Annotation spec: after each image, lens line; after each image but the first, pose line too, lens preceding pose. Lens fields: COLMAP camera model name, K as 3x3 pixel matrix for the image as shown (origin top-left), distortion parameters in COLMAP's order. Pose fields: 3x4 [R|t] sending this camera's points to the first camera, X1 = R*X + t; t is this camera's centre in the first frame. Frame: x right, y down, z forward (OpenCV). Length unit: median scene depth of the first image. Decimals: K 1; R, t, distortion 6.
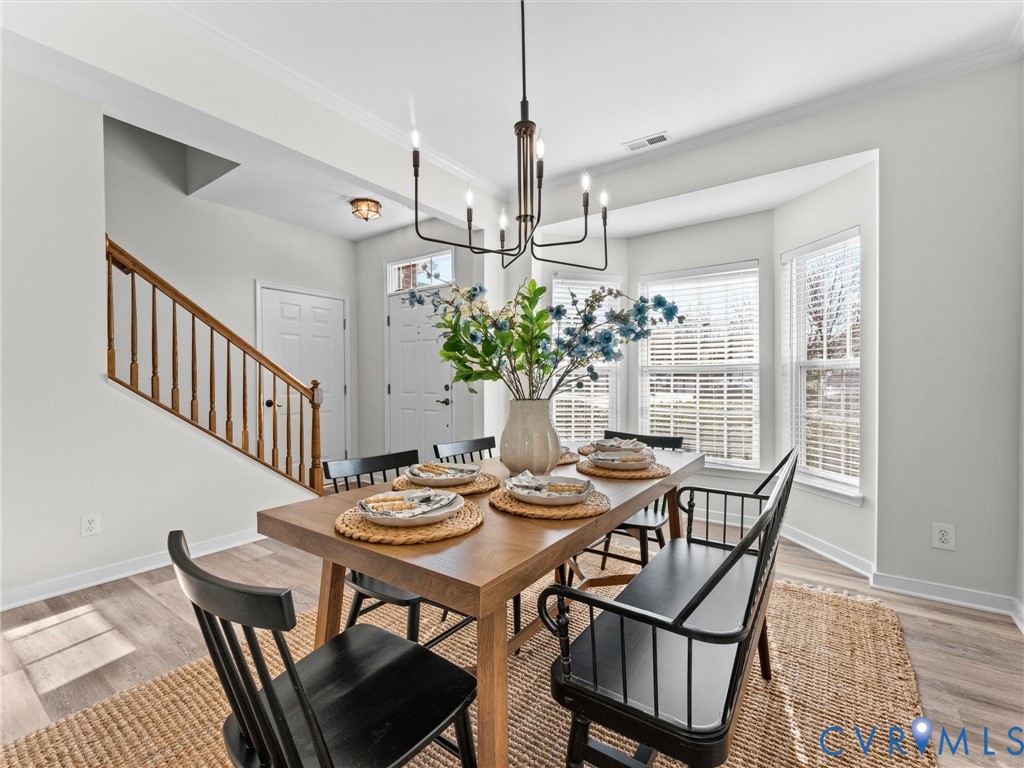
lens RADIAL K [[456.6, 0, 491.4], [0, 456.6, 385.4], [0, 0, 1]] dist [0.000548, 0.000236]
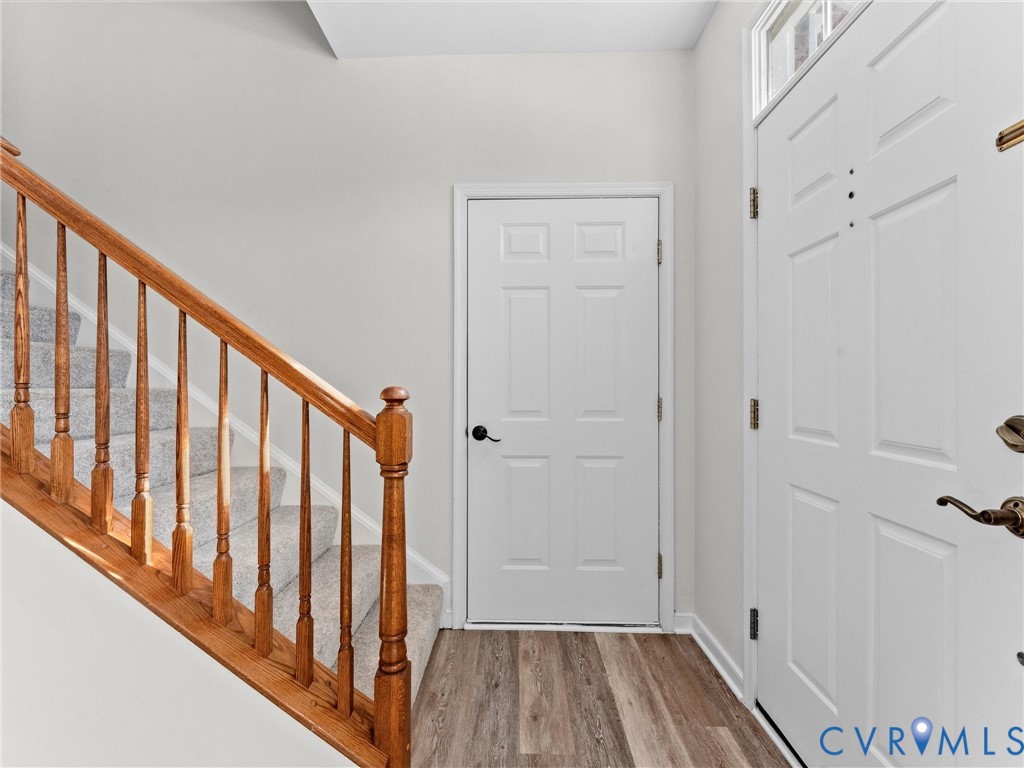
lens RADIAL K [[464.7, 0, 498.5], [0, 464.7, 385.0], [0, 0, 1]] dist [0.001613, 0.000429]
pose [[0.569492, -0.004200, -0.821986, -0.064523], [-0.003665, 0.999964, -0.007648, -0.009496], [0.821989, 0.007368, 0.569456, 0.717944]]
